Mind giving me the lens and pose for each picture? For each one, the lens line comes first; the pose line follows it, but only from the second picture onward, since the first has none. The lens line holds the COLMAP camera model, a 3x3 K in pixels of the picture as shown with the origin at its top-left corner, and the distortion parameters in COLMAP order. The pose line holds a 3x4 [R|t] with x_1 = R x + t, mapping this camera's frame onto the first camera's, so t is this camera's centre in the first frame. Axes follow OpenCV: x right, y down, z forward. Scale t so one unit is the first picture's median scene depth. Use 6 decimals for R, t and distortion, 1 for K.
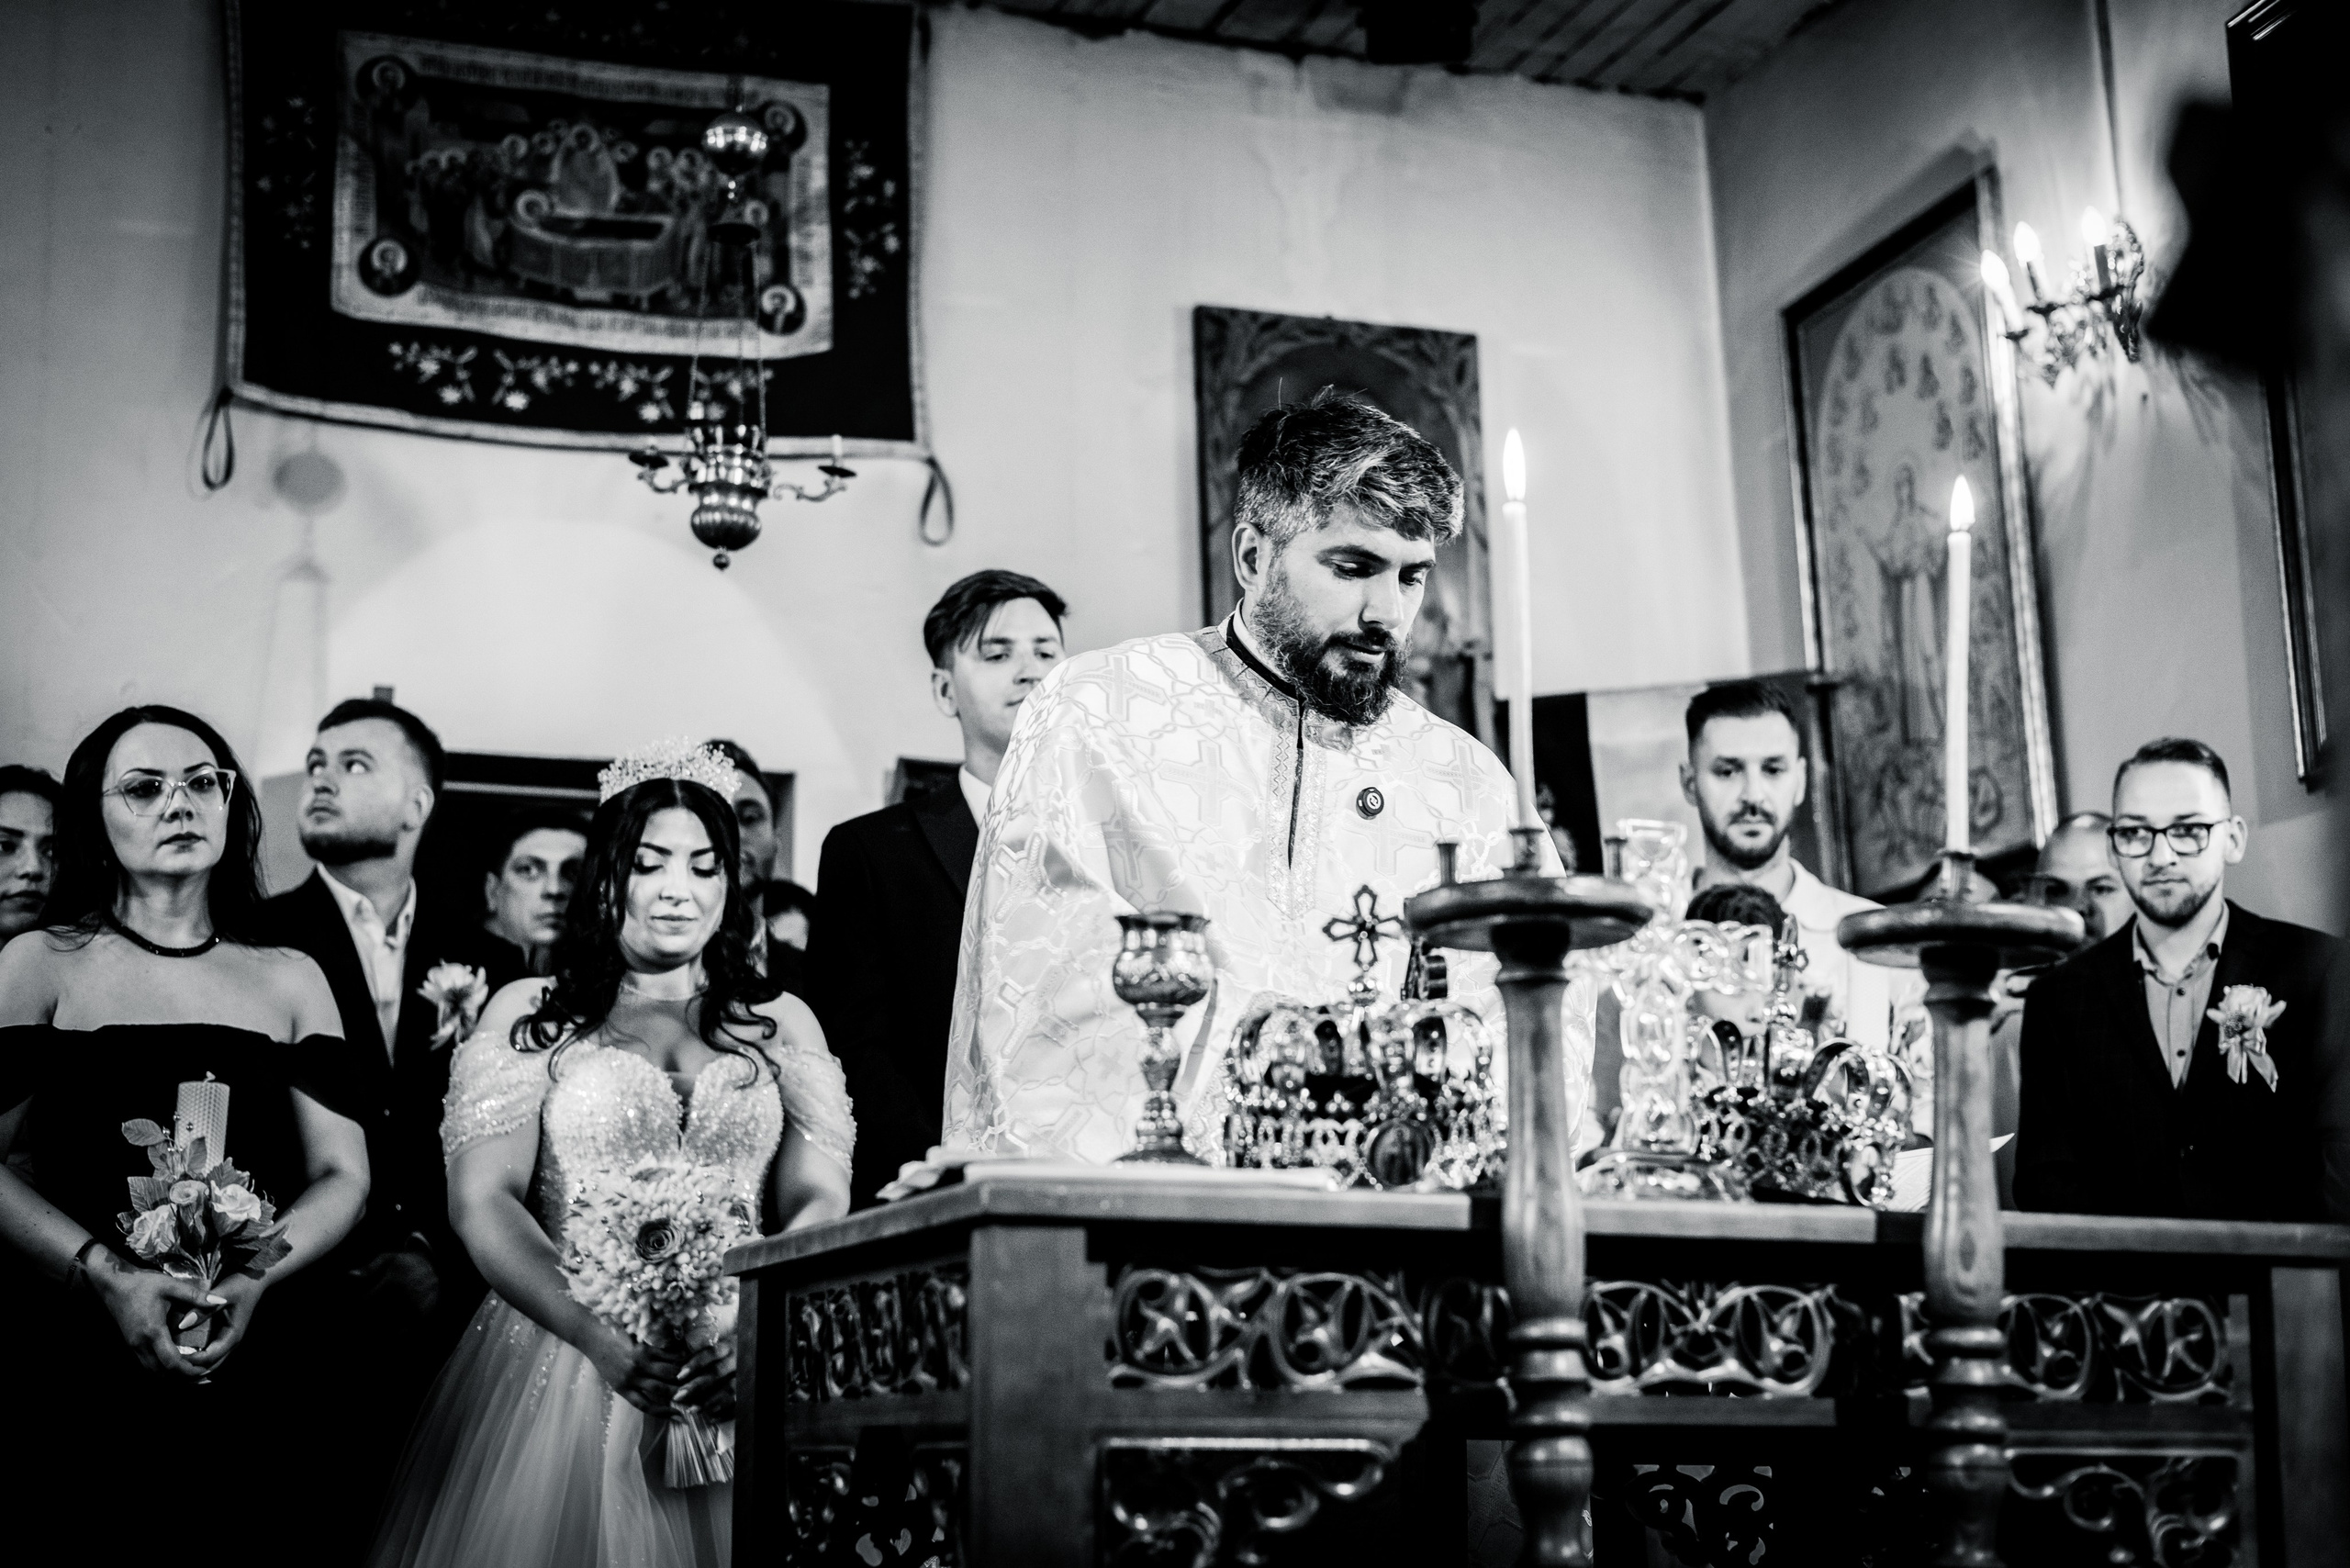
lens RADIAL K [[3520.6, 0, 1175.0], [0, 3520.6, 784.0], [0, 0, 1]] dist [0.044759, -0.023163]
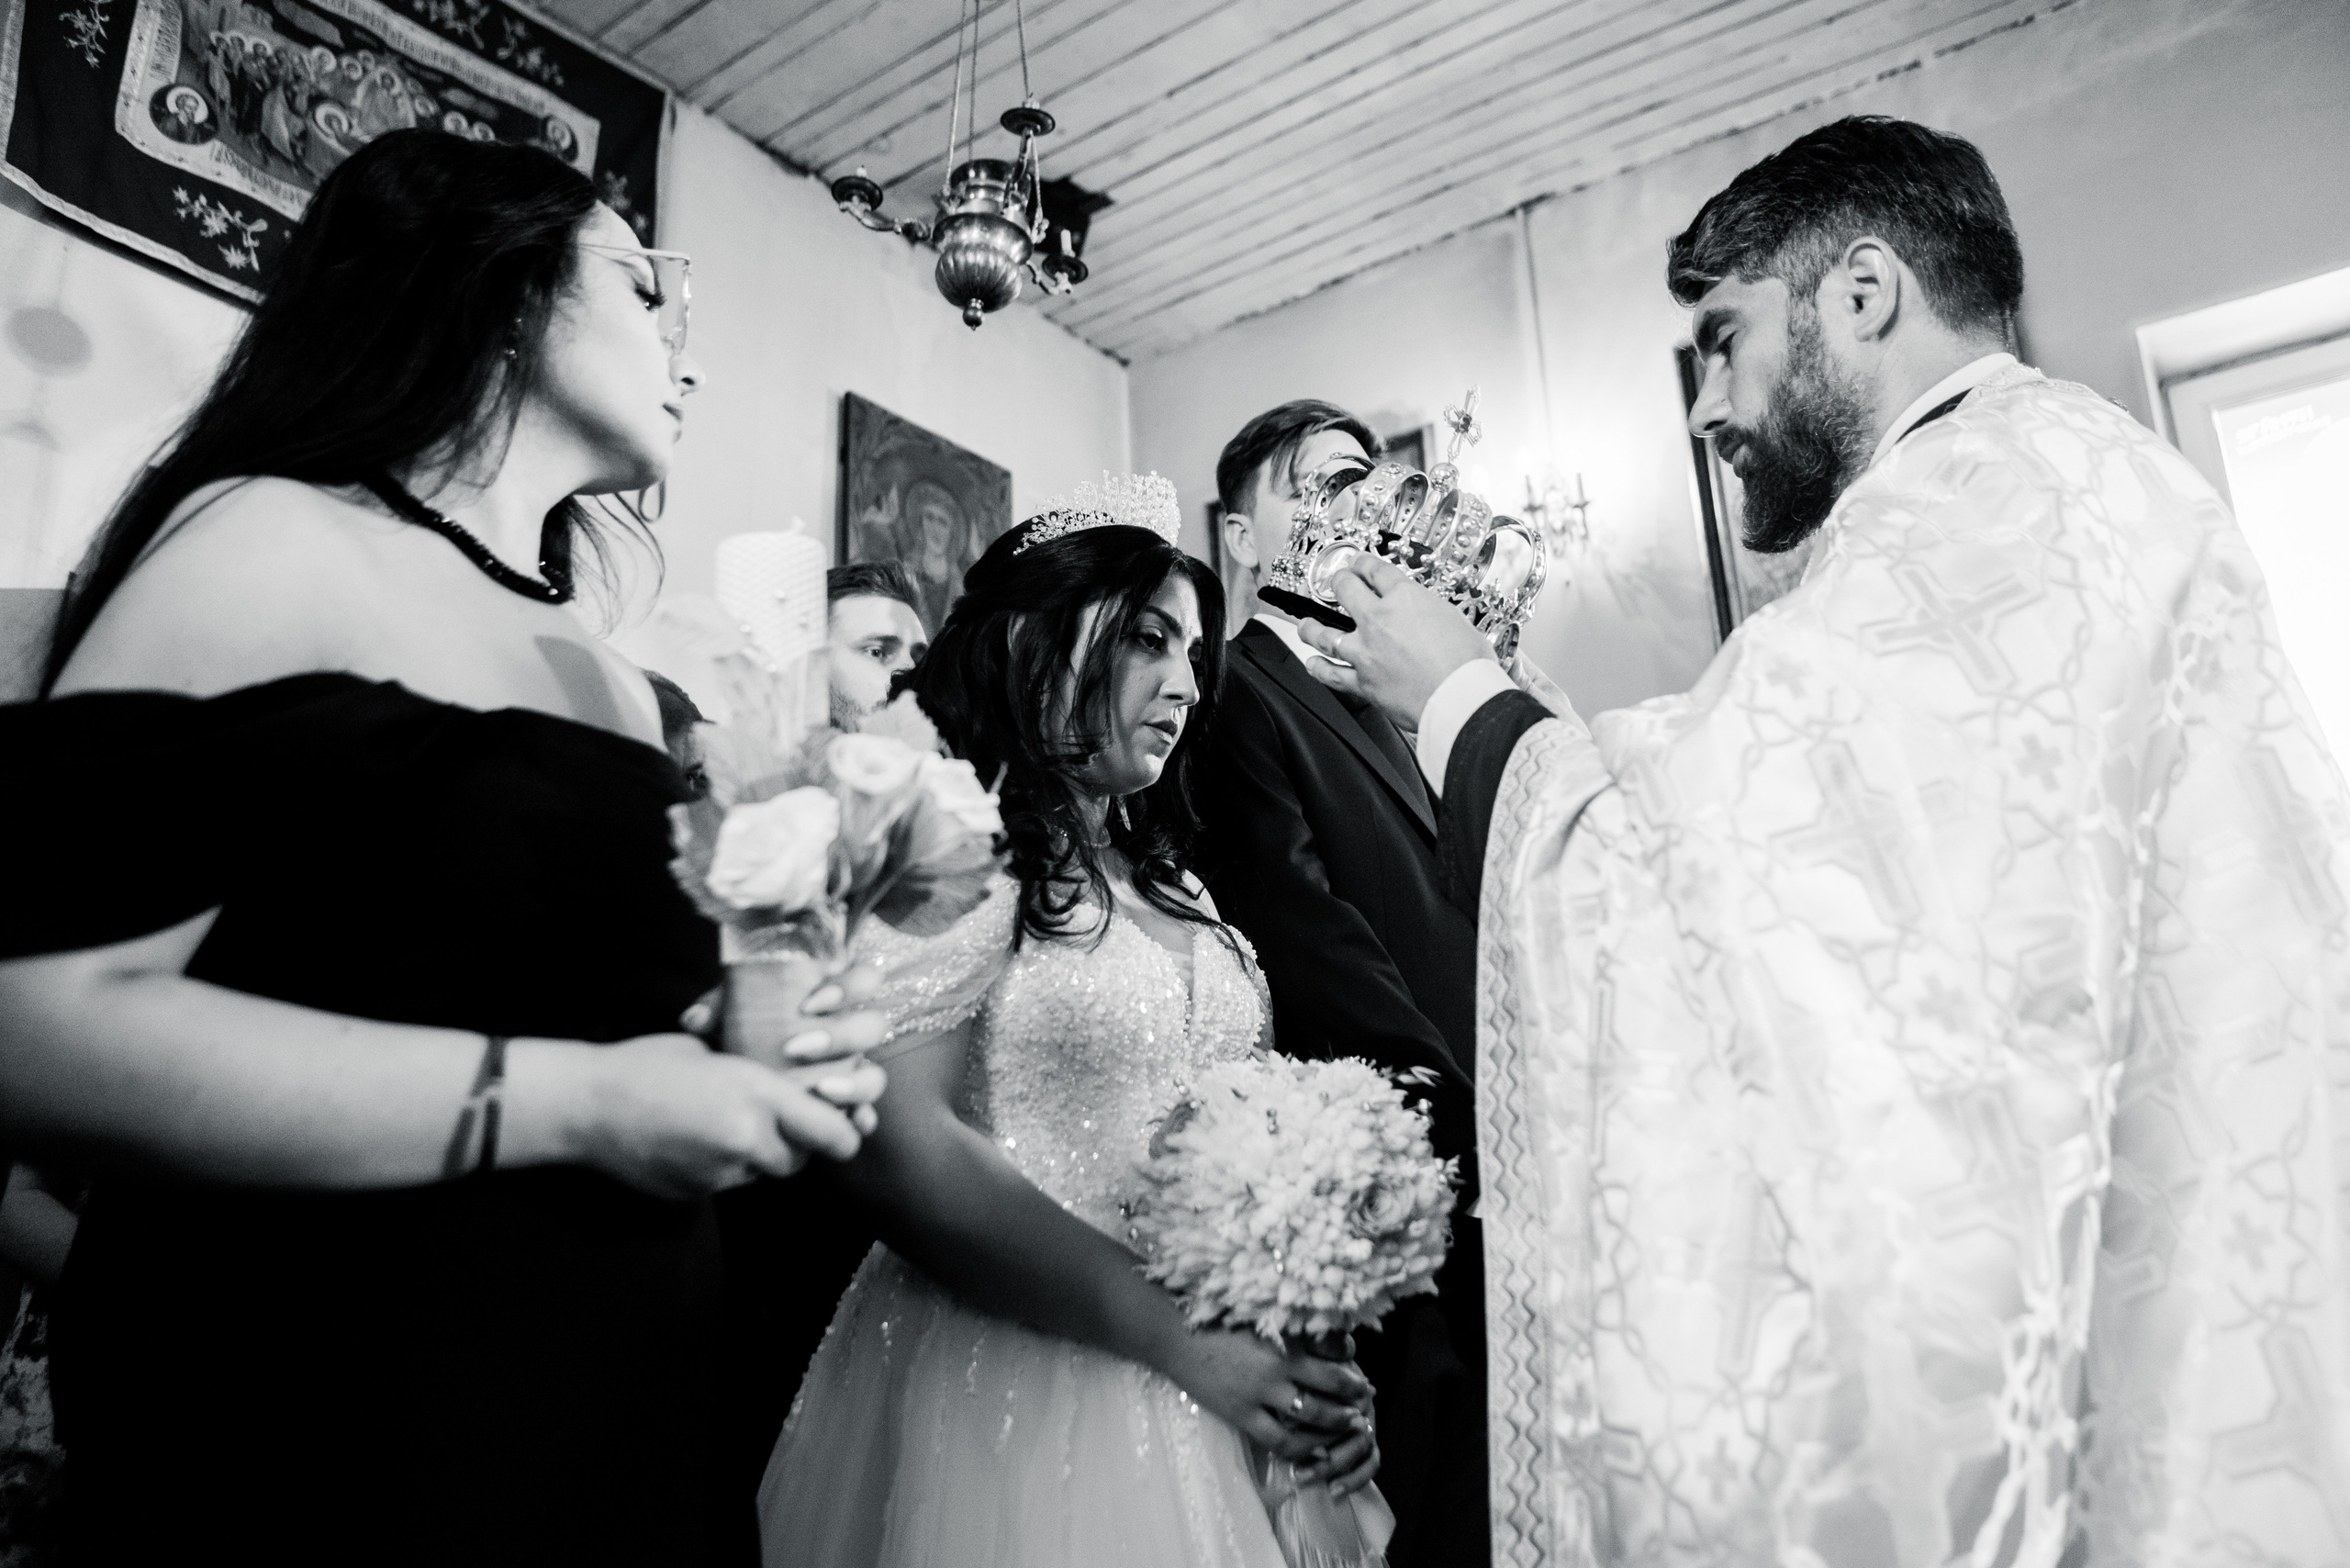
lens RADIAL K [[1636.6, 0, 1175.0], [0, 1636.6, 784.0], [0, 0, 1]] dist [-0.095483, 0.065344]
pose [[0.841169, 0.135069, 0.523633, -0.193367], [-0.098544, 0.990378, -0.097162, 0.052195], [-0.531718, 0.030129, 0.846385, 0.480808]]
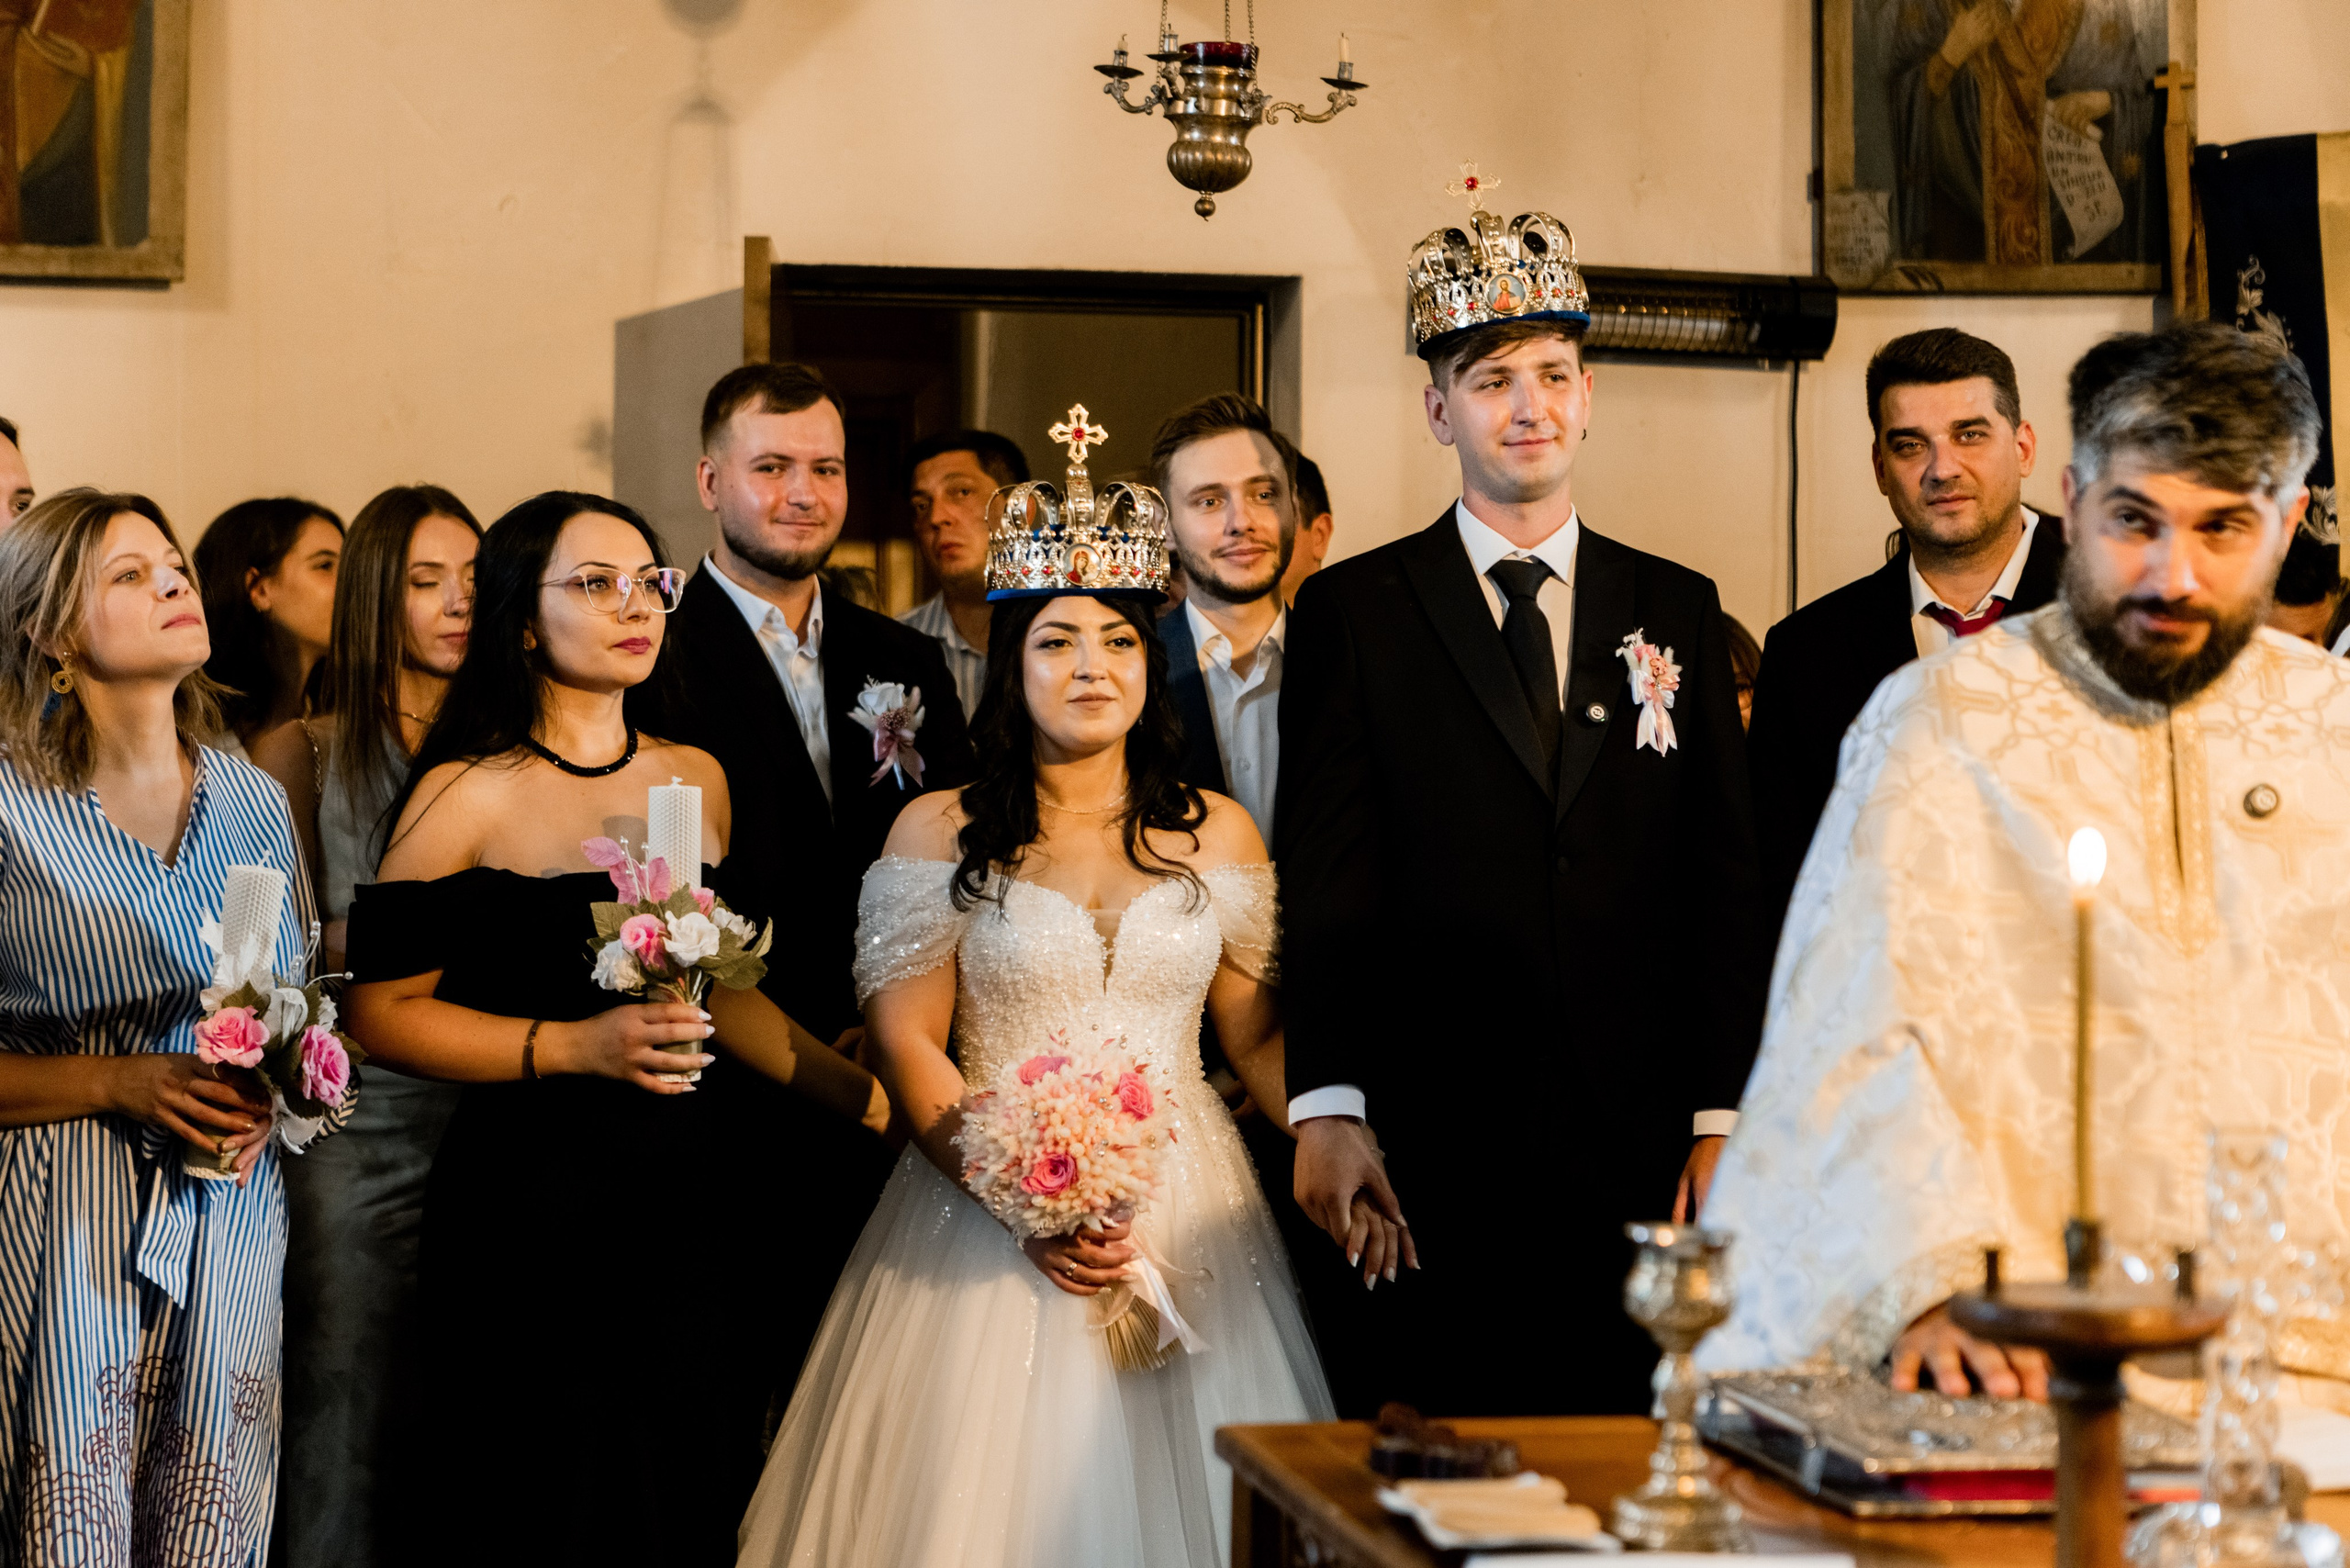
lens RADIAL K [[4510.6, 0, 1175.0], [0, 4510.6, 784.0], [0, 0, 1]] dist [0.222373, -0.150488]
pose [[0.990444, 0.012948, -0.137303, 0.008989], [0.016907, 0.976674, 0.214062, -0.113958], [0.136872, -0.214338, 0.967122, -0.044650]]
